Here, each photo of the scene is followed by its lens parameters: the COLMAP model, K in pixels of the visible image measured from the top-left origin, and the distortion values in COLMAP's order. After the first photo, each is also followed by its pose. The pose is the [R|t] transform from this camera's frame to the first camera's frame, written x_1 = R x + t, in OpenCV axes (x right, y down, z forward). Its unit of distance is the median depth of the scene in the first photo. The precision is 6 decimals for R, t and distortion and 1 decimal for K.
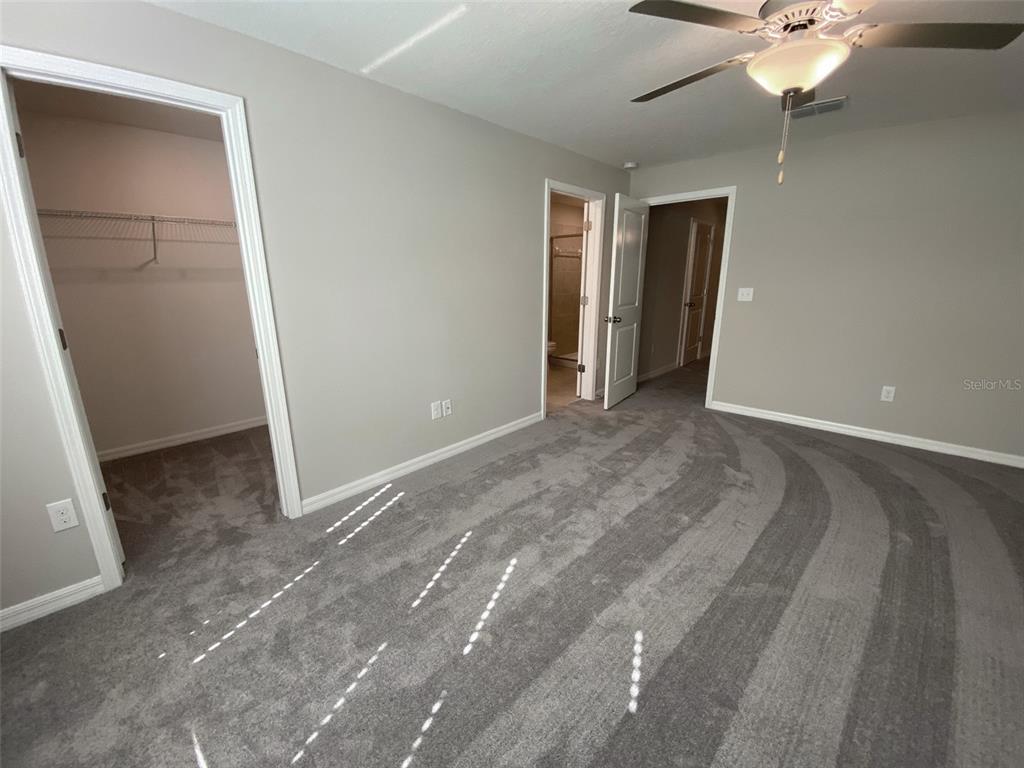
lens RADIAL K [[417.0, 0, 505.0], [0, 417.0, 385.3], [0, 0, 1]] dist [0.003999, -0.013909]
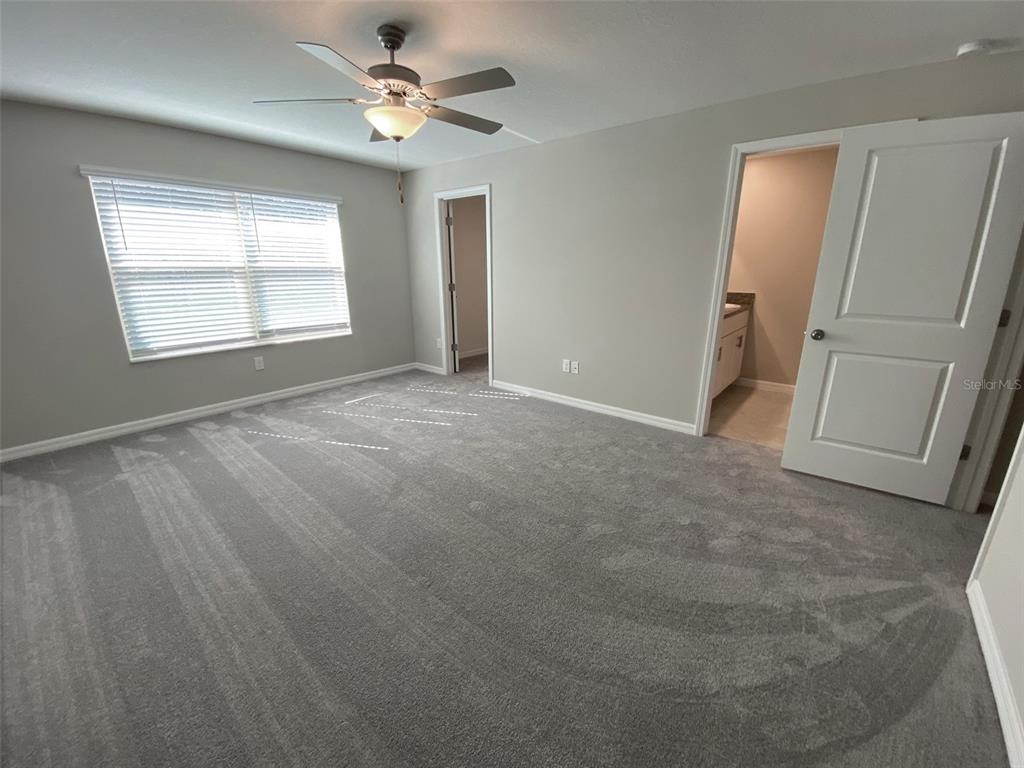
lens RADIAL K [[417.0, 0, 505.0], [0, 417.0, 385.3], [0, 0, 1]] dist [0.003999, -0.013909]
pose [[0.035021, 0.267133, -0.963023, 1.126828], [-0.251502, 0.934958, 0.250202, -0.166697], [0.967223, 0.233440, 0.099928, 0.668861]]
